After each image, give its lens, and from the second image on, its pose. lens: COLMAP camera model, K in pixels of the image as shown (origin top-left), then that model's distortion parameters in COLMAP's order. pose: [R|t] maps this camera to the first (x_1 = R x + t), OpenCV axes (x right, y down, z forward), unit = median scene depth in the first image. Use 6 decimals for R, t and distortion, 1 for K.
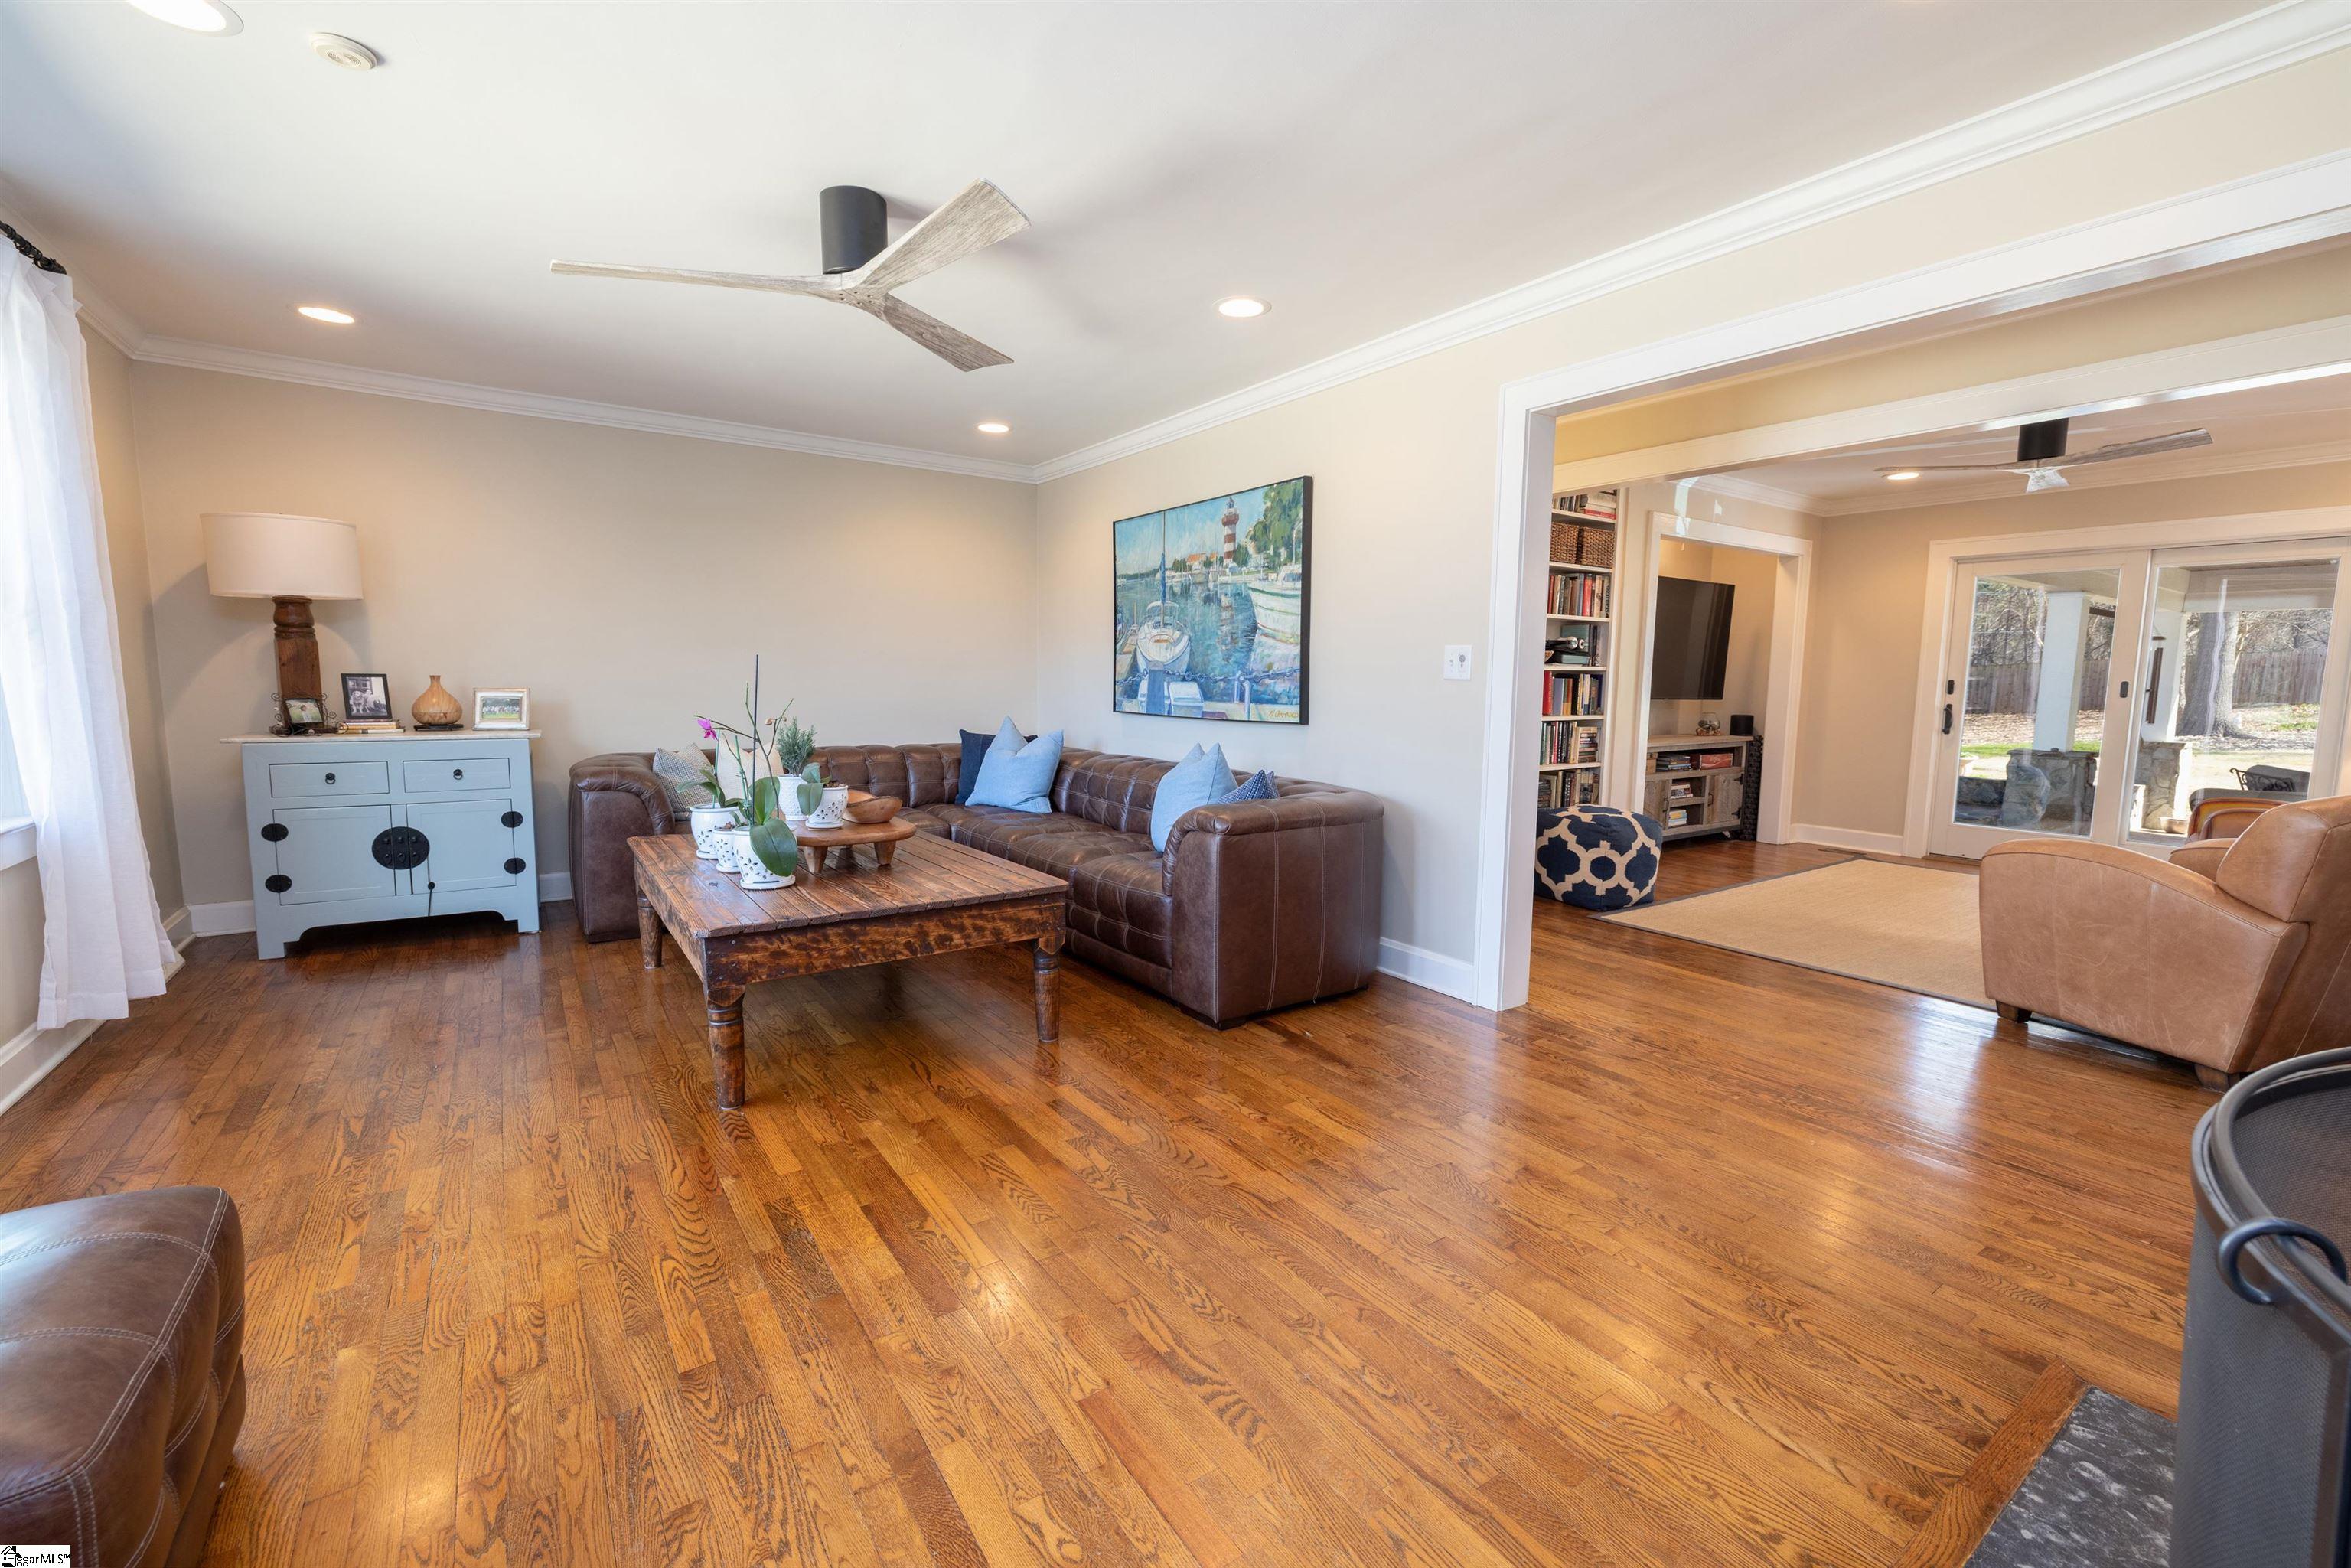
lens RADIAL K [[983.8, 0, 1182.0], [0, 983.8, 783.4], [0, 0, 1]] dist [0.001392, 0.000295]
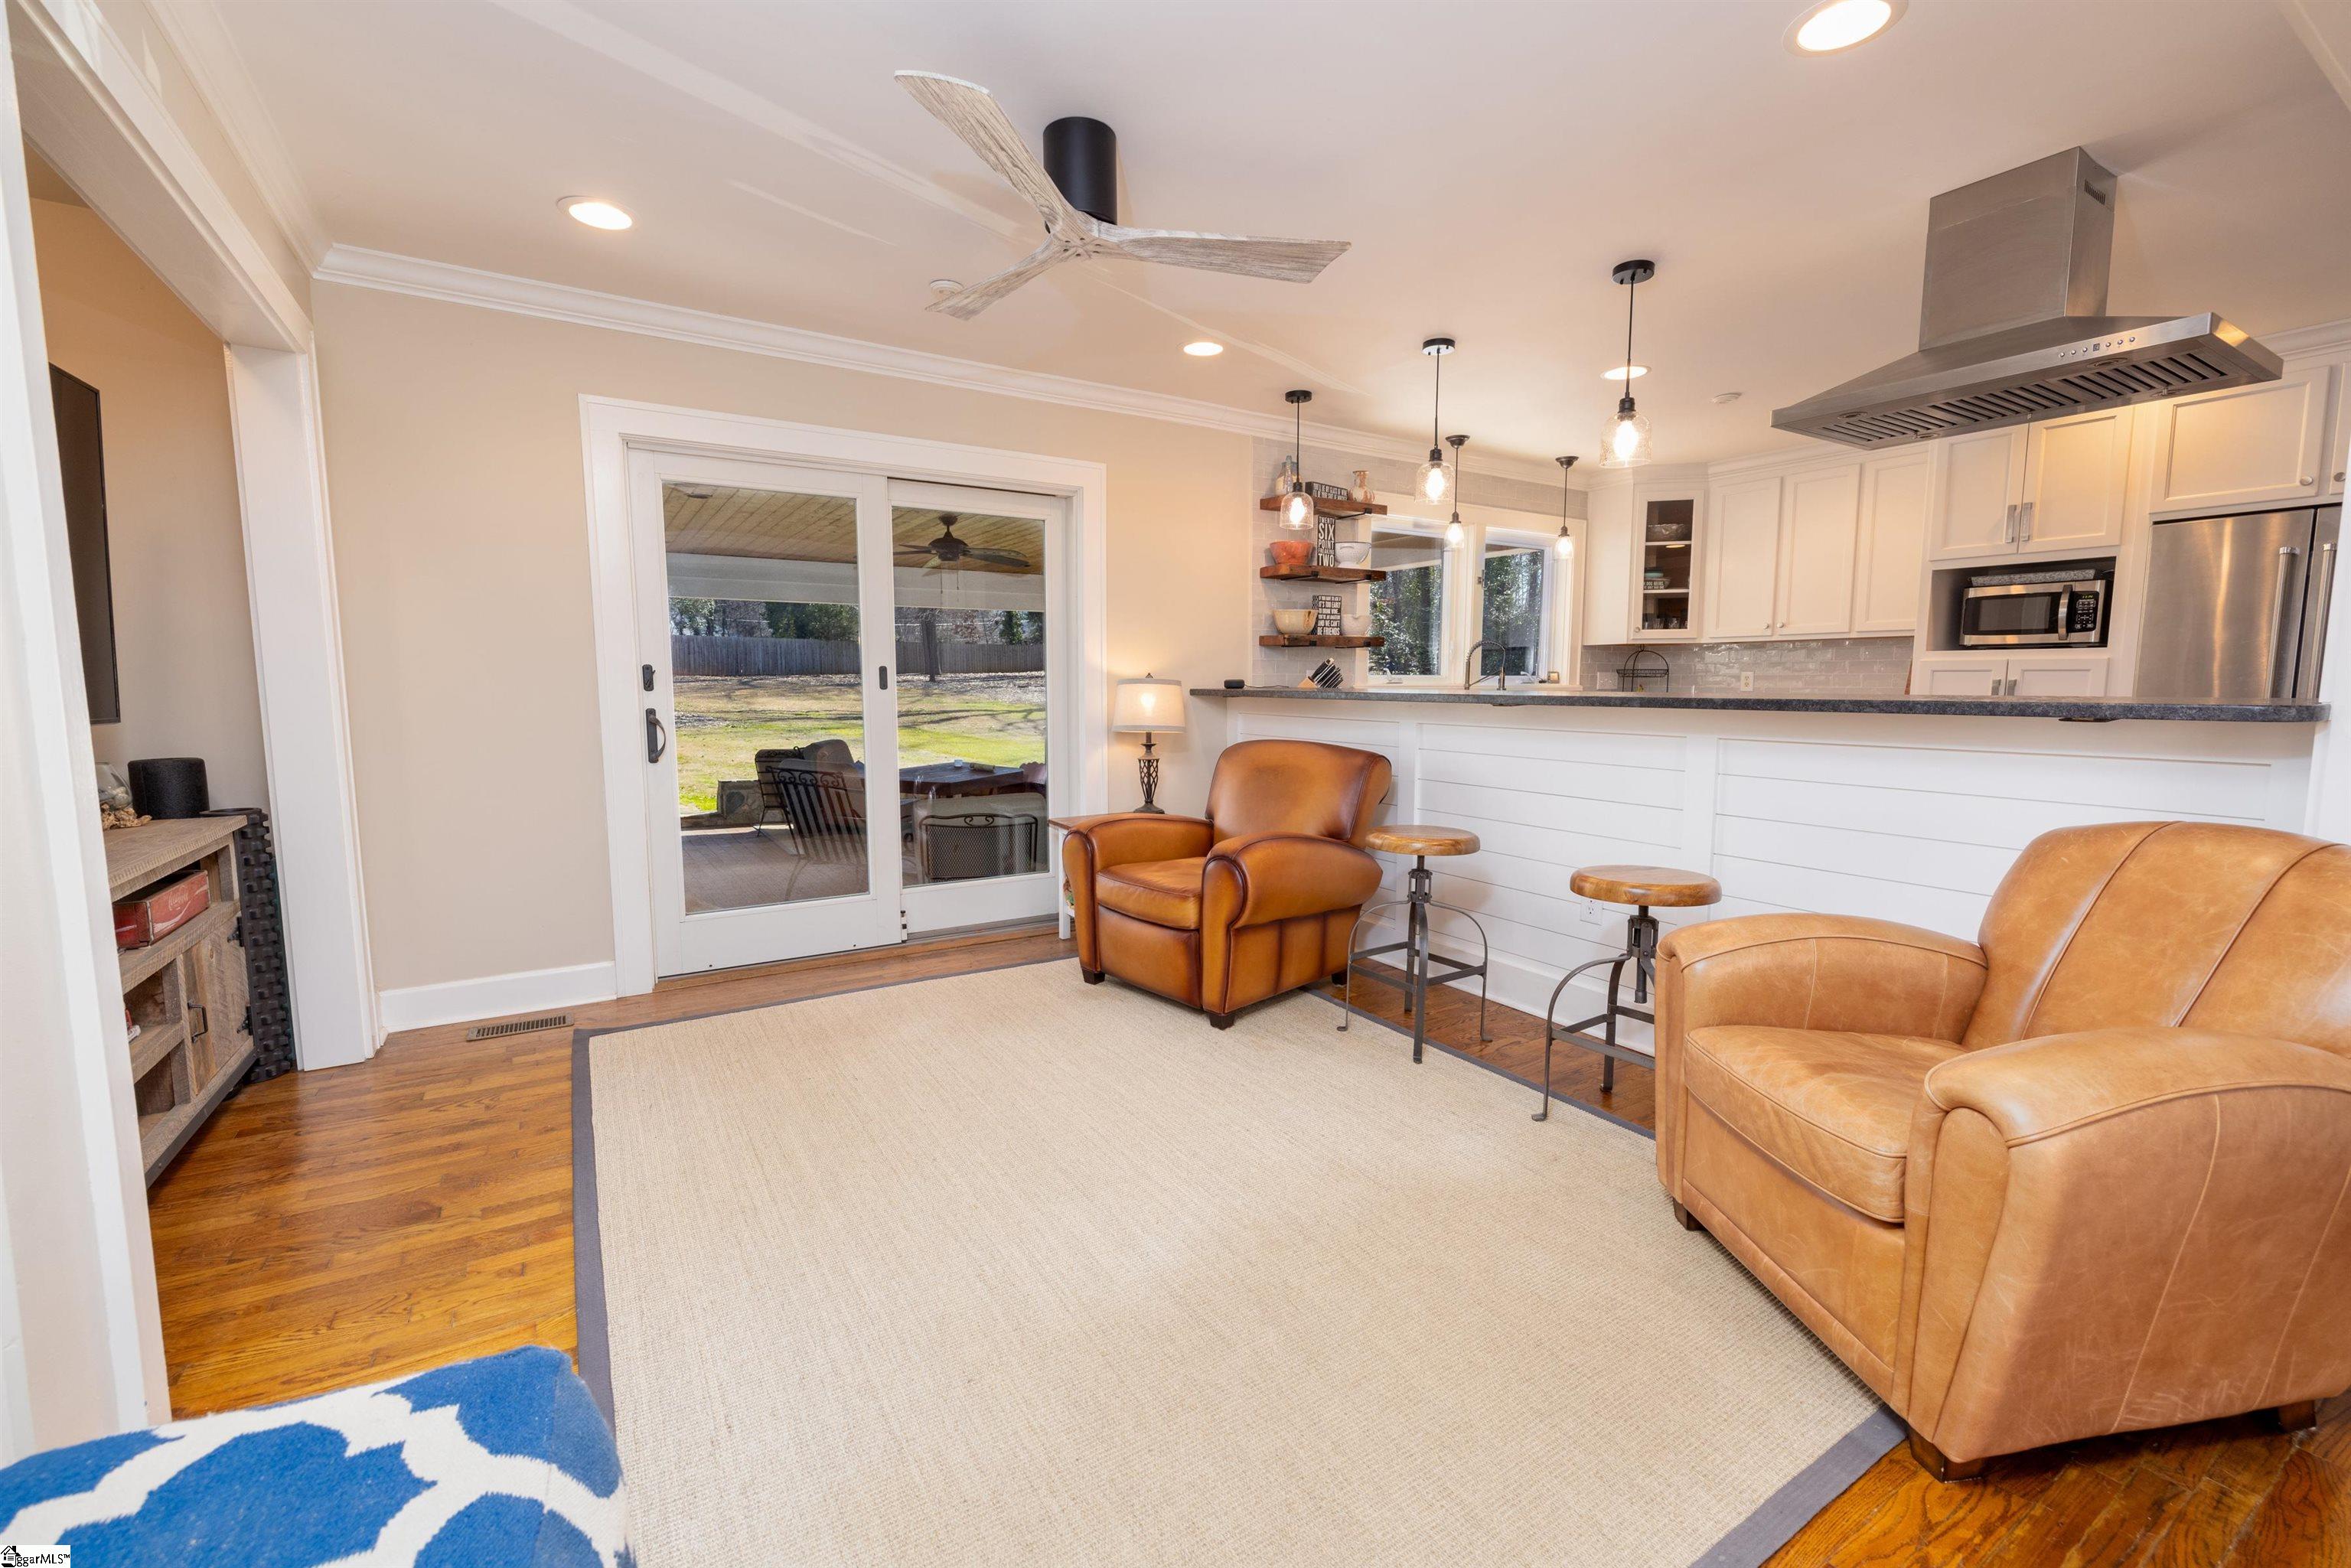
lens RADIAL K [[983.8, 0, 1182.0], [0, 983.8, 783.4], [0, 0, 1]] dist [0.001392, 0.000295]
pose [[0.039614, -0.120021, 0.991981, 0.242067], [0.111553, 0.987085, 0.114974, -0.069746], [-0.992969, 0.106104, 0.052492, 0.684563]]
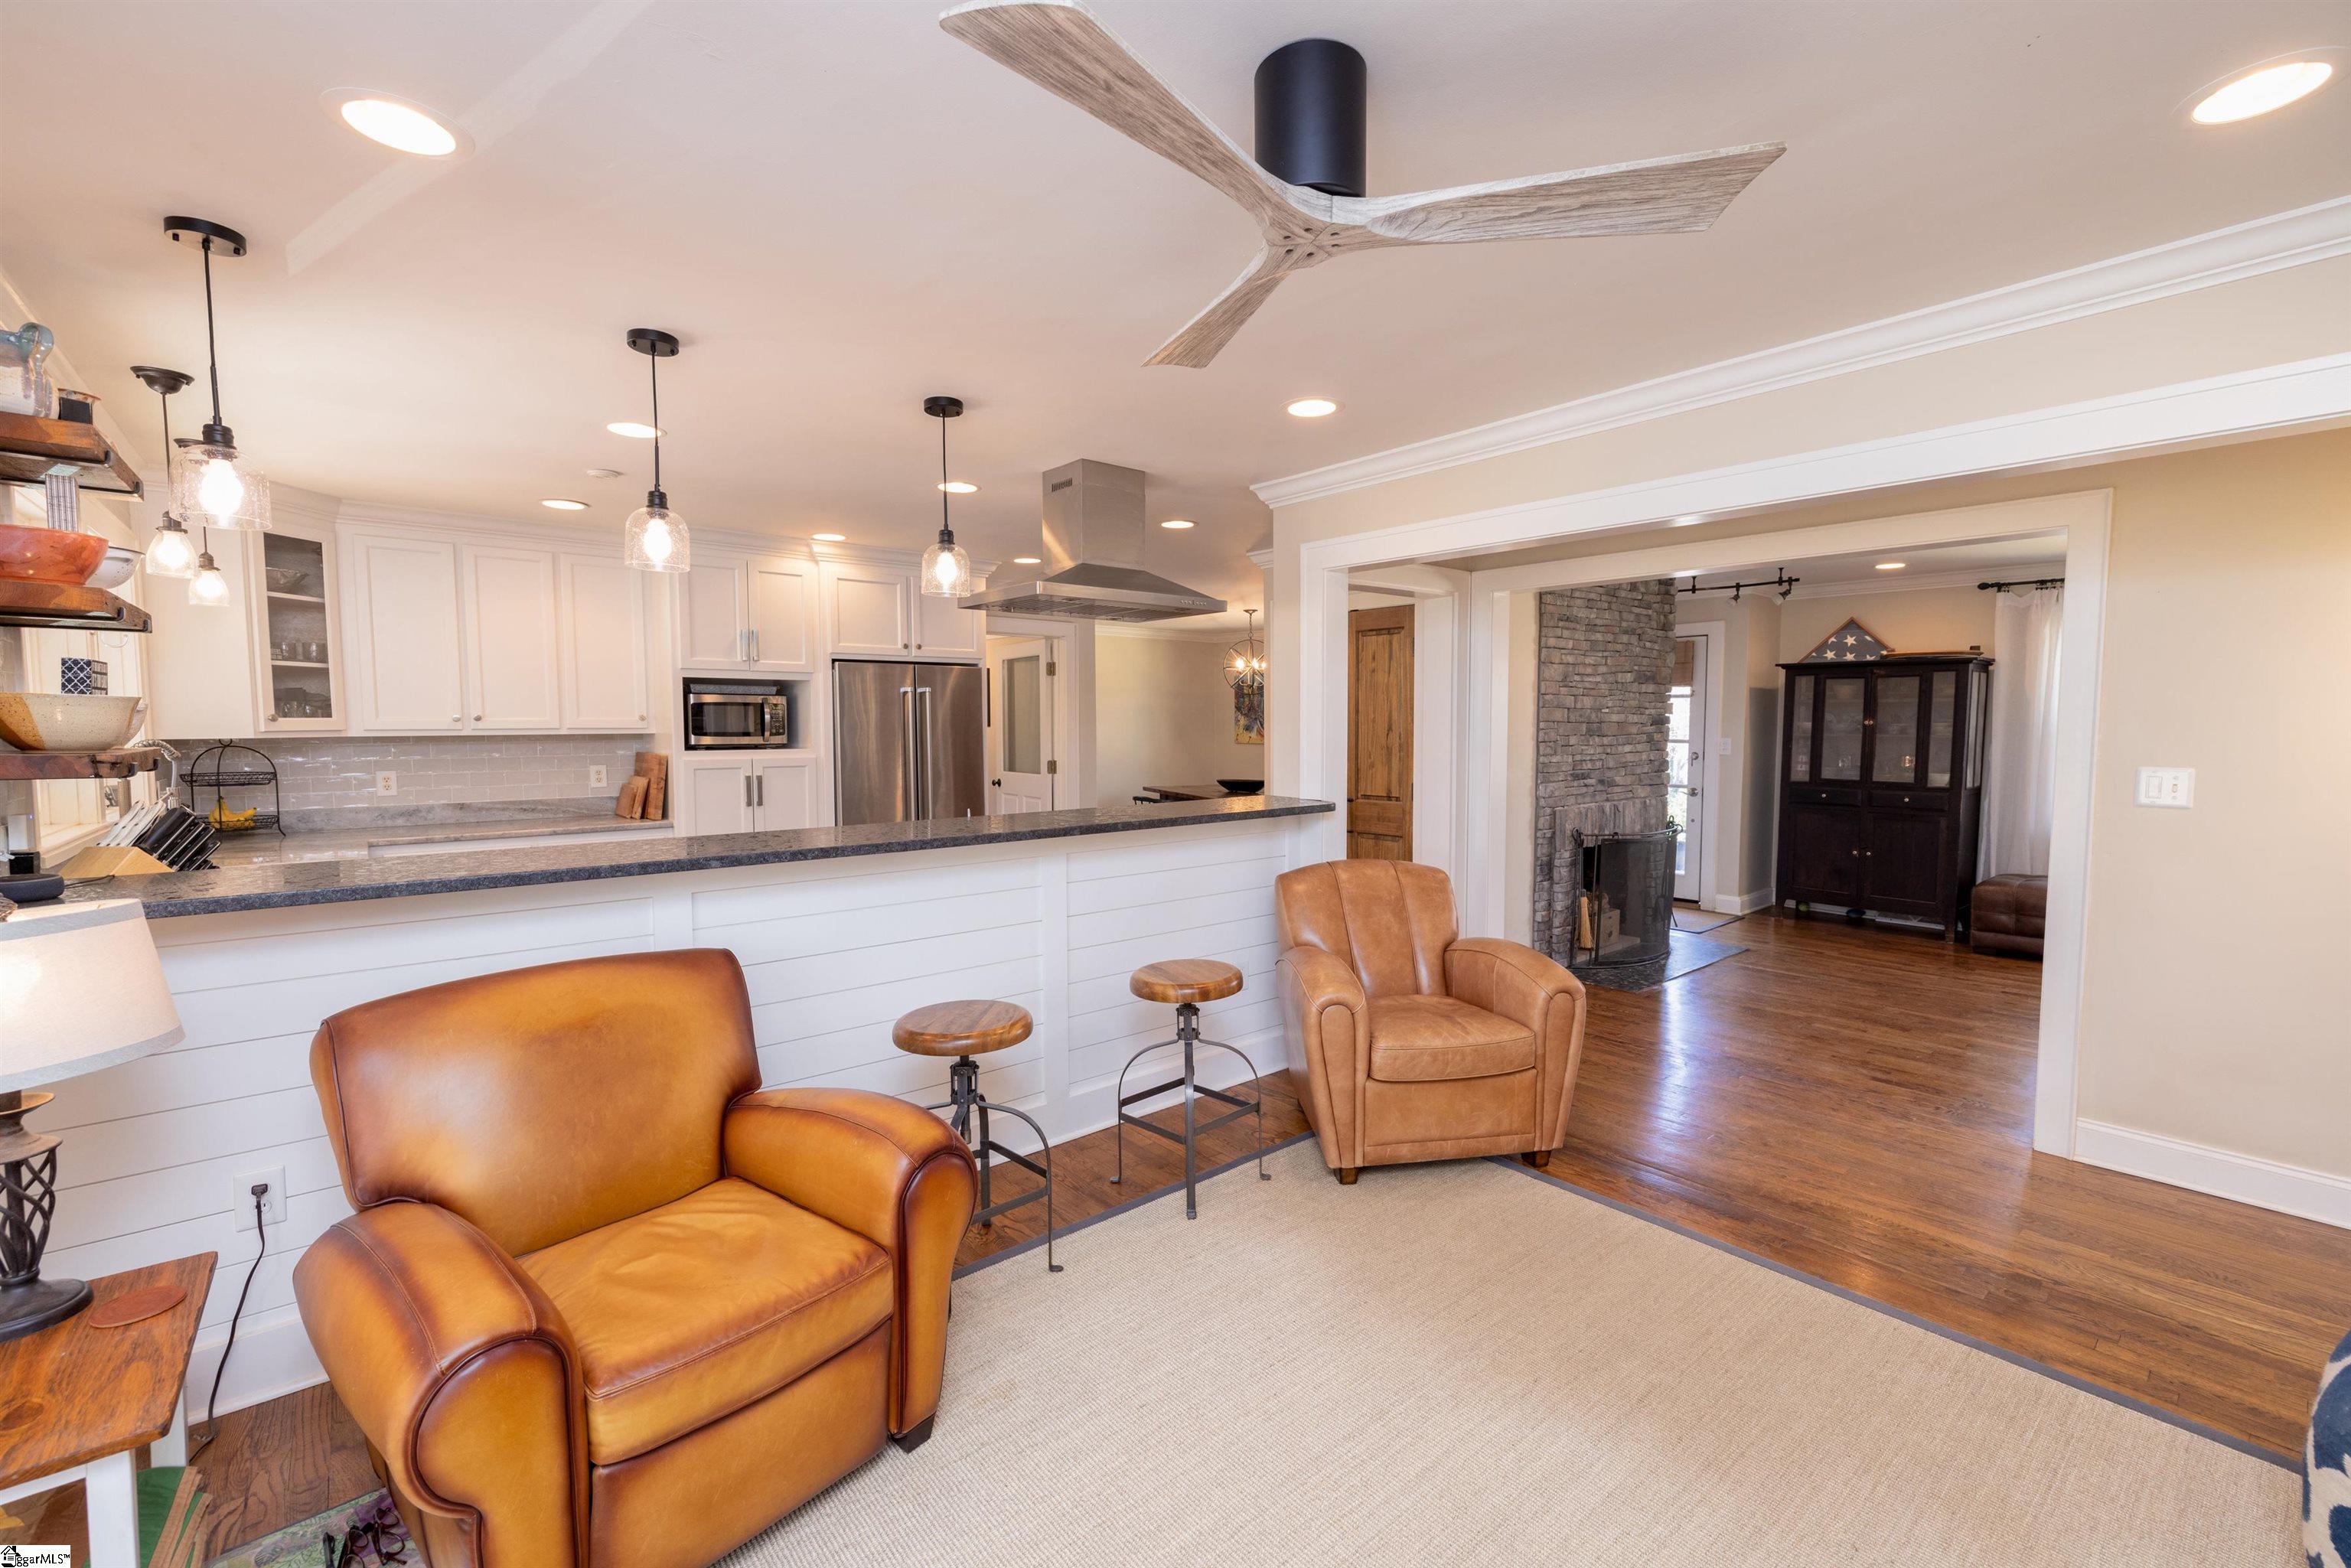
lens RADIAL K [[983.8, 0, 1182.0], [0, 983.8, 783.4], [0, 0, 1]] dist [0.001392, 0.000295]
pose [[-0.993381, -0.005100, -0.114757, 0.685784], [-0.024599, 0.985284, 0.169146, -0.137629], [0.112205, 0.170849, -0.978887, 0.980585]]
